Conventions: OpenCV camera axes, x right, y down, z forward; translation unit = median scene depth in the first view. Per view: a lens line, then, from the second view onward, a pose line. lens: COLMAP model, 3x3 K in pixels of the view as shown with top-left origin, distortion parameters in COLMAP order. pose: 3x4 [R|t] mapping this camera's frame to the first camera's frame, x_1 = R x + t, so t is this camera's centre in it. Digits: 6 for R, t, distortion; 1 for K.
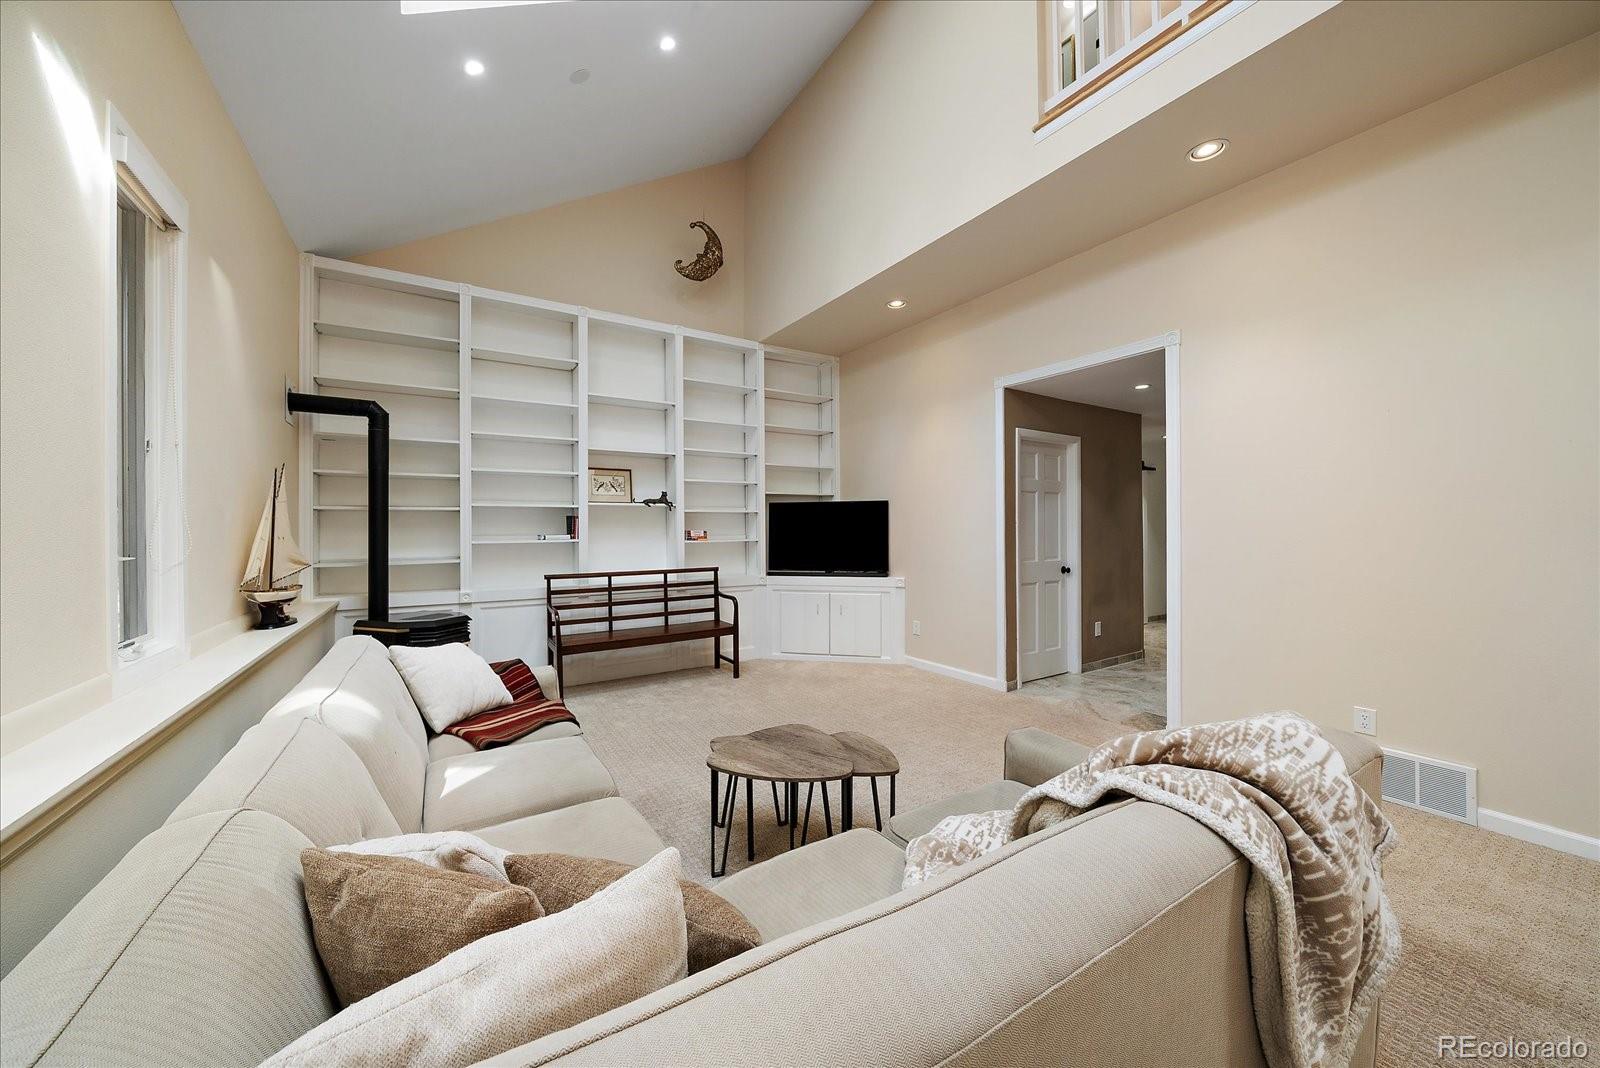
lens RADIAL K [[567.1, 0, 789.5], [0, 567.1, 523.3], [0, 0, 1]] dist [-0.001139, -0.000010]
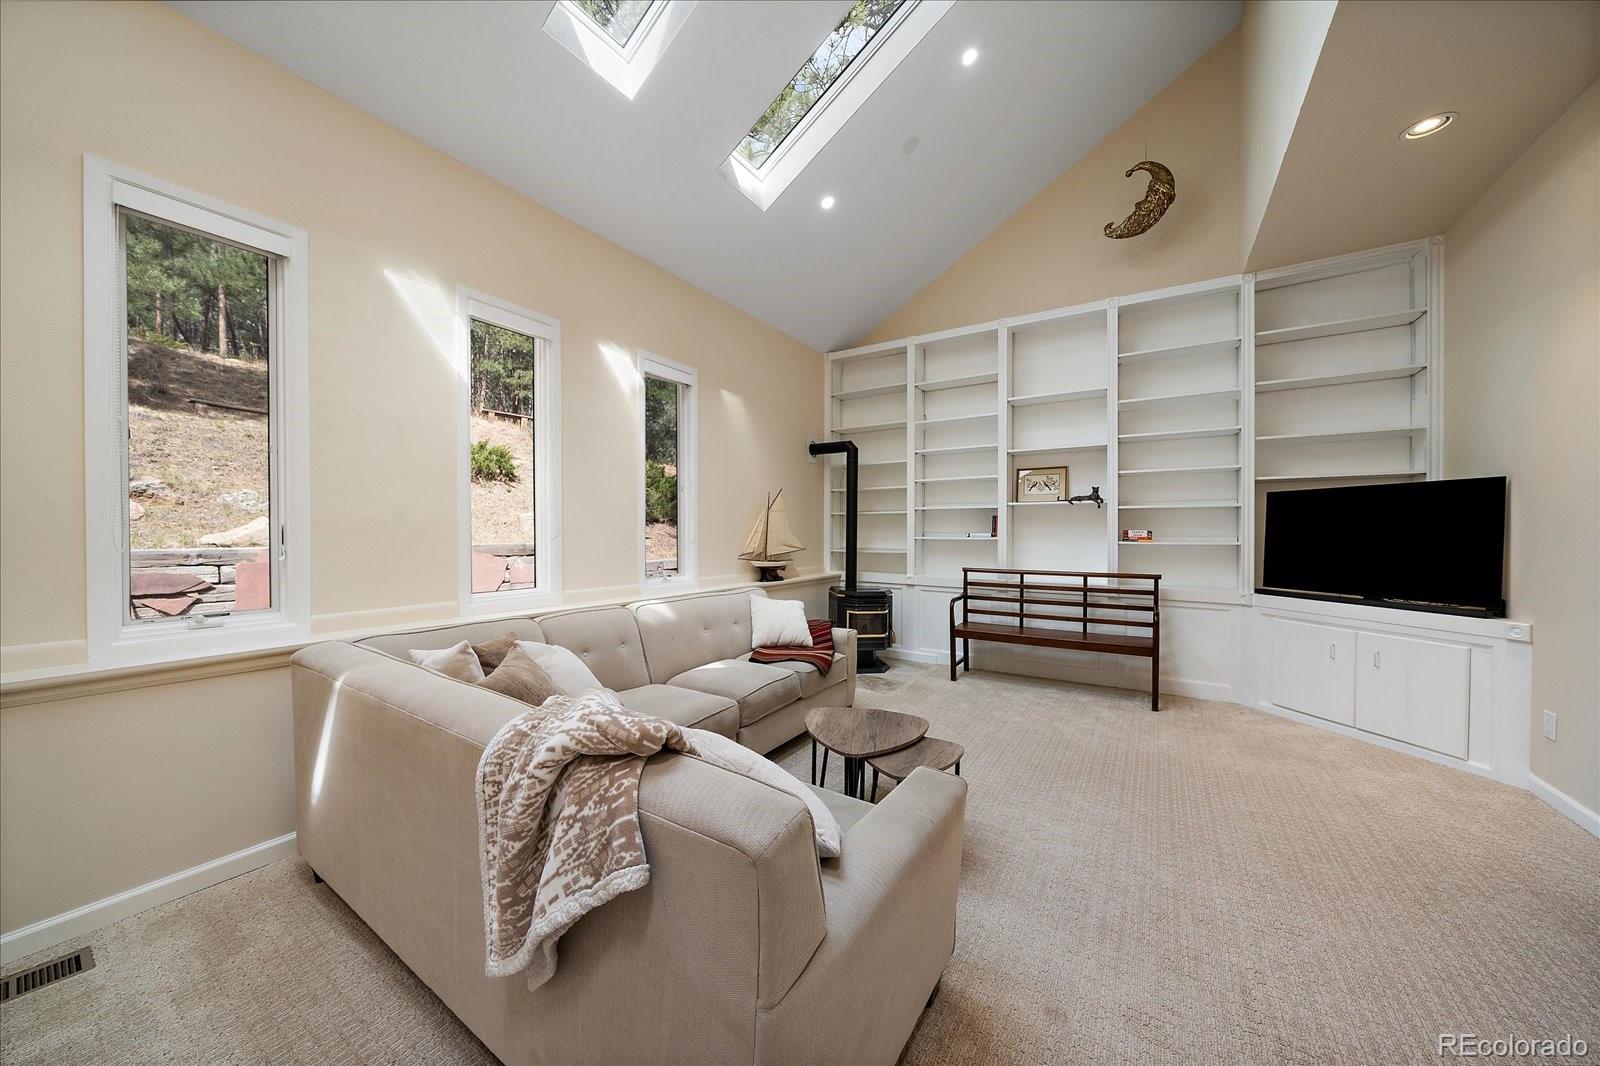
lens RADIAL K [[554.9, 0, 786.4], [0, 554.9, 535.4], [0, 0, 1]] dist [-0.001714, -0.000110]
pose [[0.420965, 0.014266, -0.906965, 0.384488], [0.003121, 0.999848, 0.017175, 0.004749], [0.907072, -0.010061, 0.420856, 0.177102]]
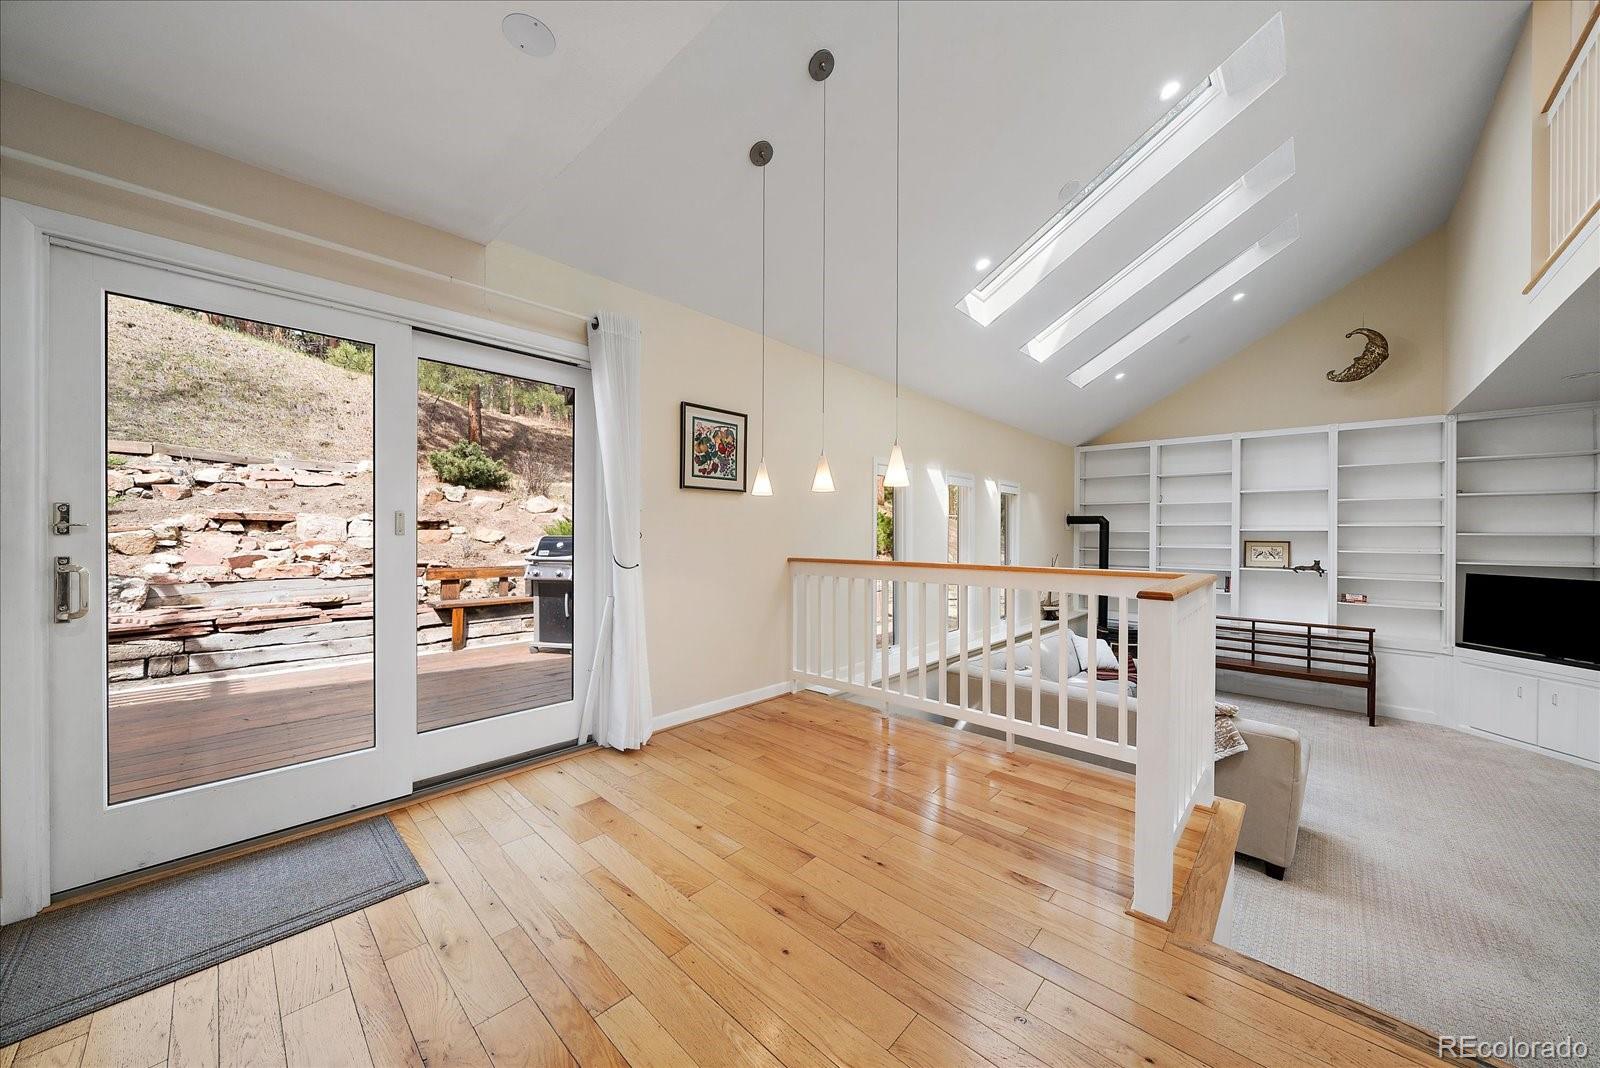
lens RADIAL K [[561.0, 0, 795.4], [0, 561.0, 536.4], [0, 0, 1]] dist [0.000617, 0.000075]
pose [[0.260023, 0.012833, -0.965517, 0.674521], [-0.001403, 0.999916, 0.012912, -0.124588], [0.965601, -0.002003, 0.260019, -0.422667]]
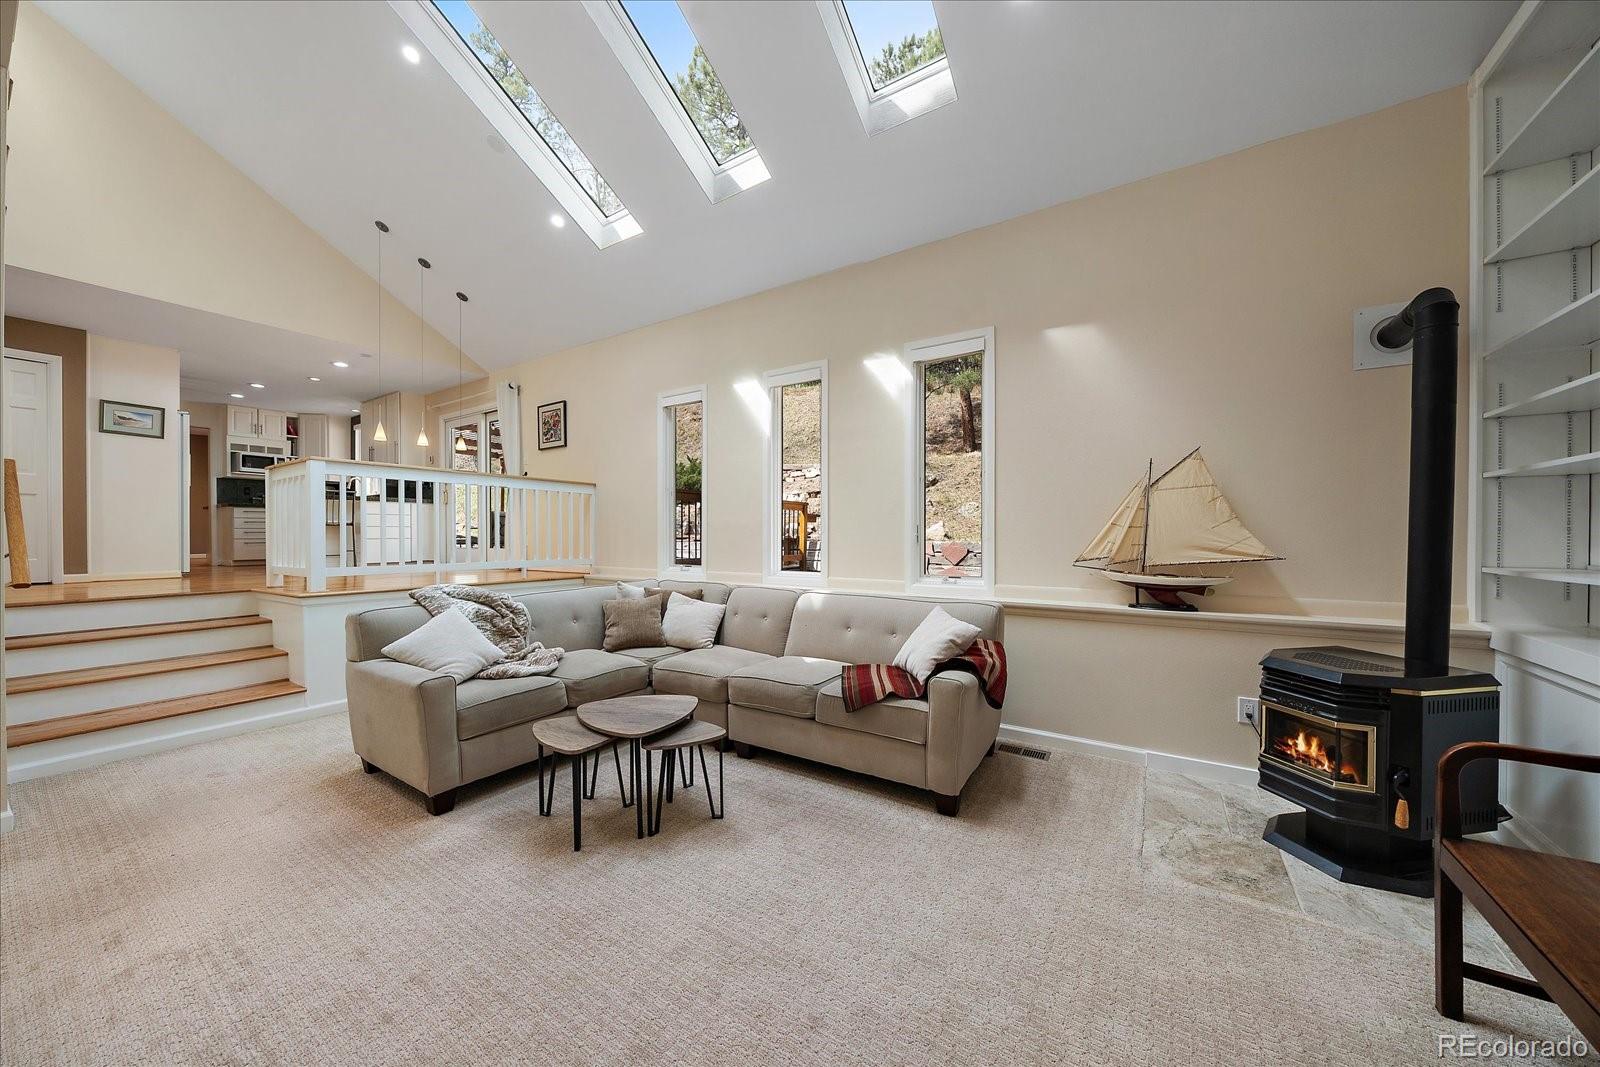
lens RADIAL K [[554.9, 0, 786.4], [0, 554.9, 535.9], [0, 0, 1]] dist [-0.001714, -0.000110]
pose [[-0.903044, 0.013004, -0.429350, 0.087185], [0.013460, 0.999907, 0.001975, 0.019358], [0.429336, -0.003996, -0.903136, 0.915009]]
